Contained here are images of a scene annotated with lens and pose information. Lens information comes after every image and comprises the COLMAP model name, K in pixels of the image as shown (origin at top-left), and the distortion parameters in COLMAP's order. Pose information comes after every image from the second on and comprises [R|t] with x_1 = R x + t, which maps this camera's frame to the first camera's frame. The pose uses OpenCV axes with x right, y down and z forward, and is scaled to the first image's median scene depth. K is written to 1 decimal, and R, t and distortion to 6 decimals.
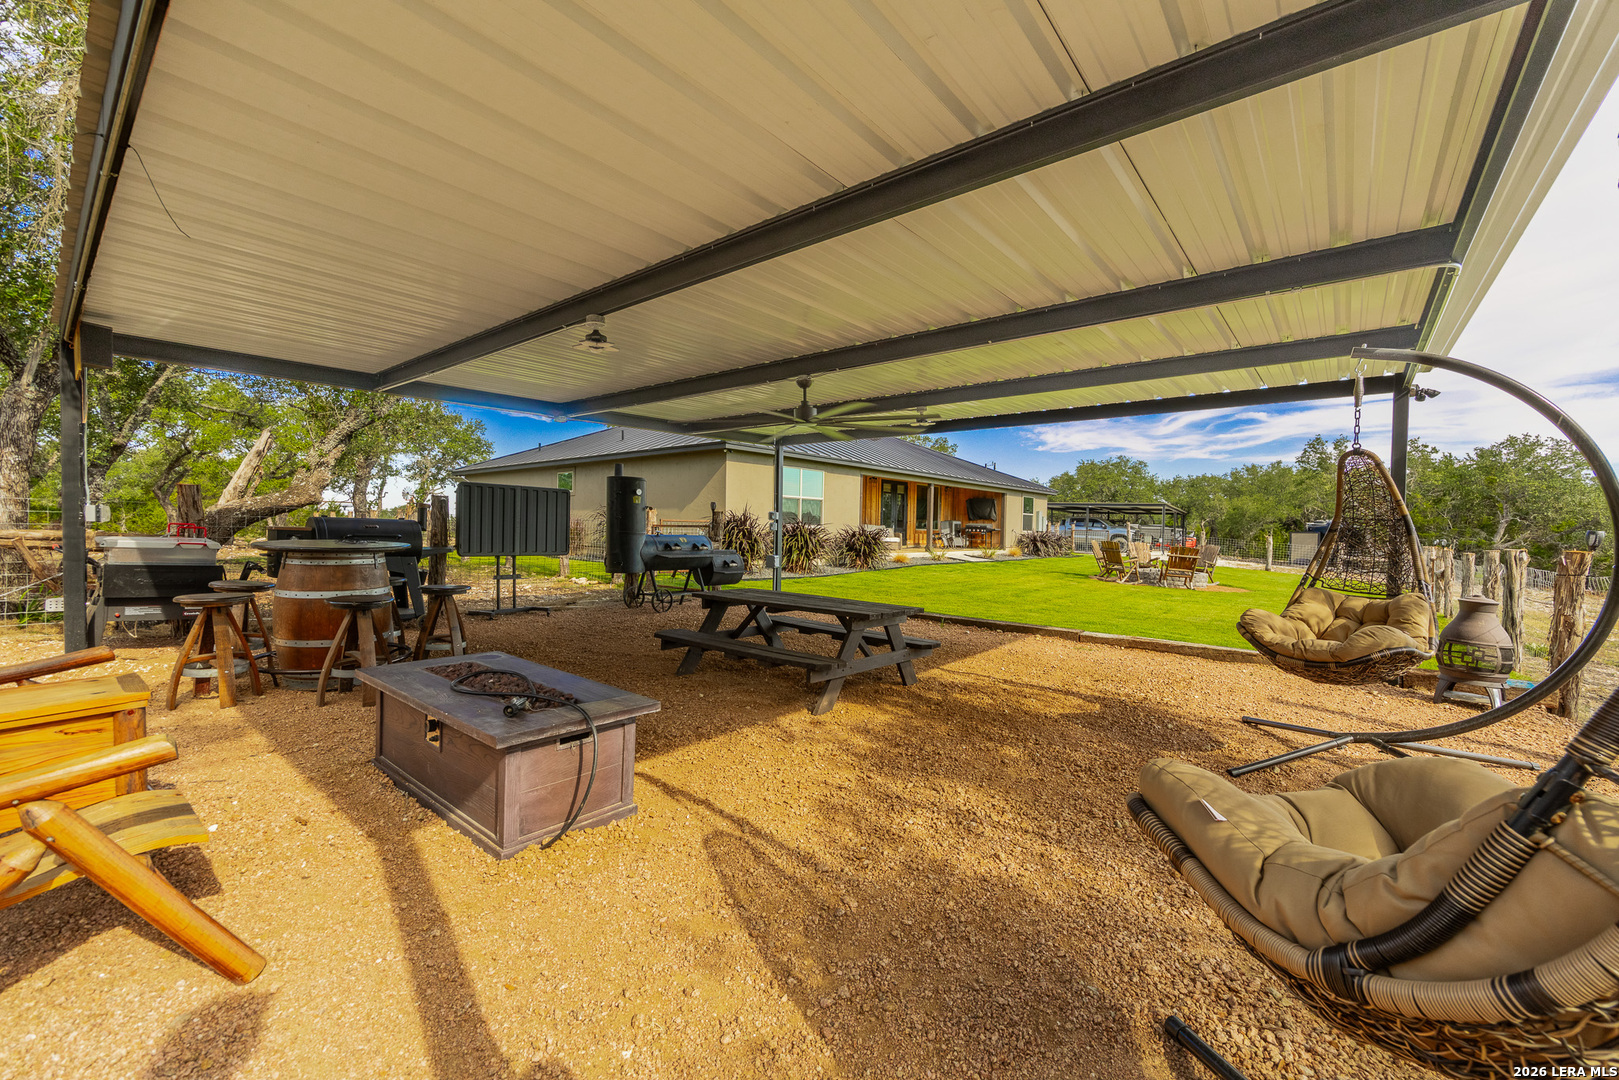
lens RADIAL K [[649.0, 0, 804.9], [0, 649.0, 538.7], [0, 0, 1]] dist [0.000805, 0.000182]
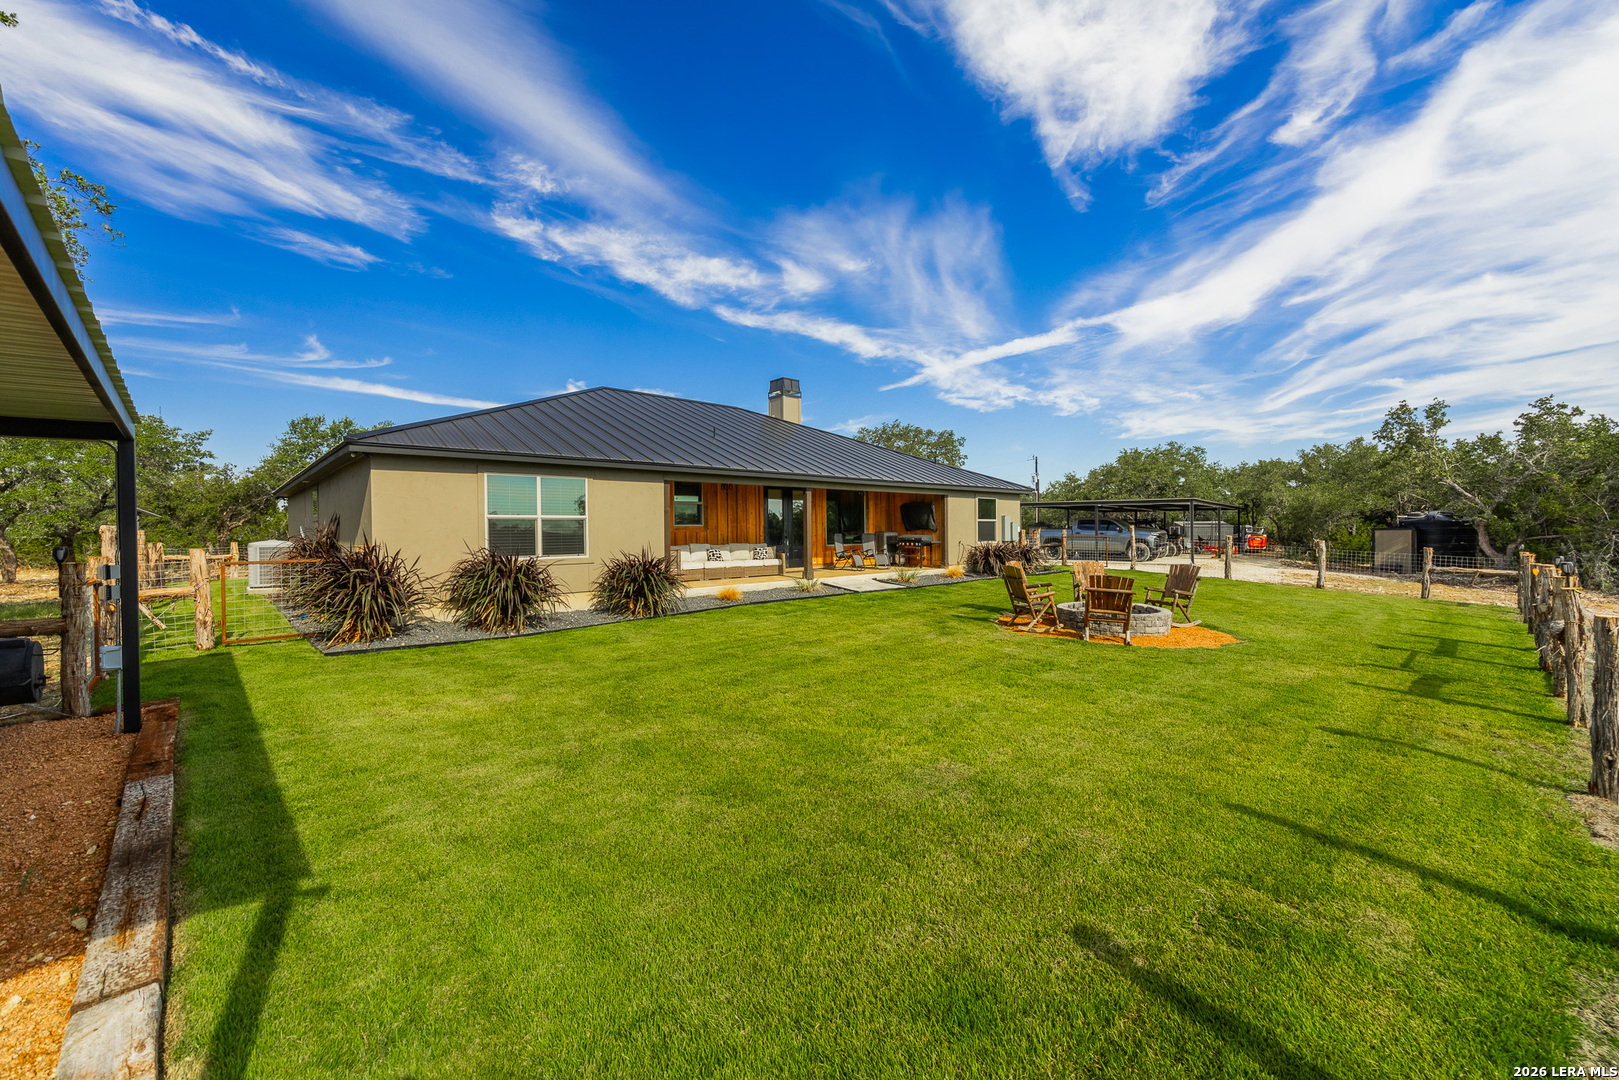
lens RADIAL K [[649.3, 0, 803.6], [0, 649.3, 524.4], [0, 0, 1]] dist [0.003133, 0.000729]
pose [[0.992334, -0.032607, -0.119210, 0.229679], [0.029154, 0.999107, -0.030595, -0.016128], [0.120101, 0.026885, 0.992398, 0.208325]]
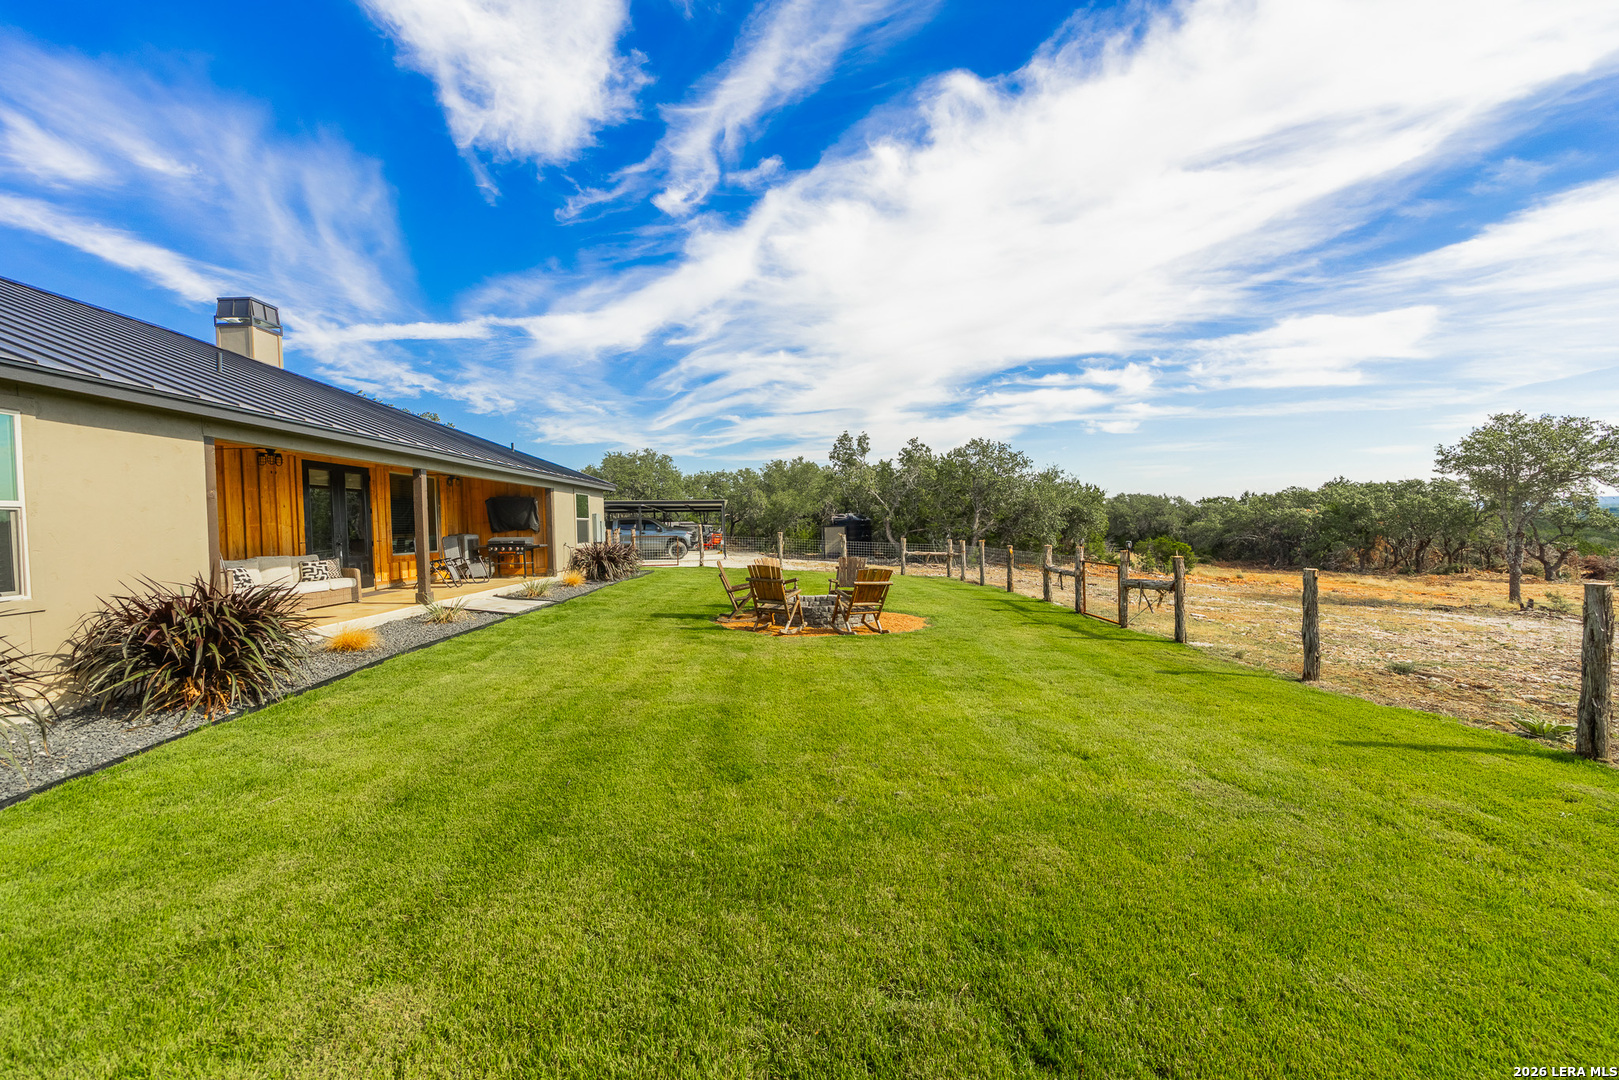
lens RADIAL K [[649.0, 0, 804.9], [0, 649.0, 538.7], [0, 0, 1]] dist [0.000805, 0.000182]
pose [[0.744784, -0.055180, 0.665021, 0.064372], [0.052166, 0.998340, 0.024414, -0.022507], [-0.665264, 0.016508, 0.746426, 0.347939]]
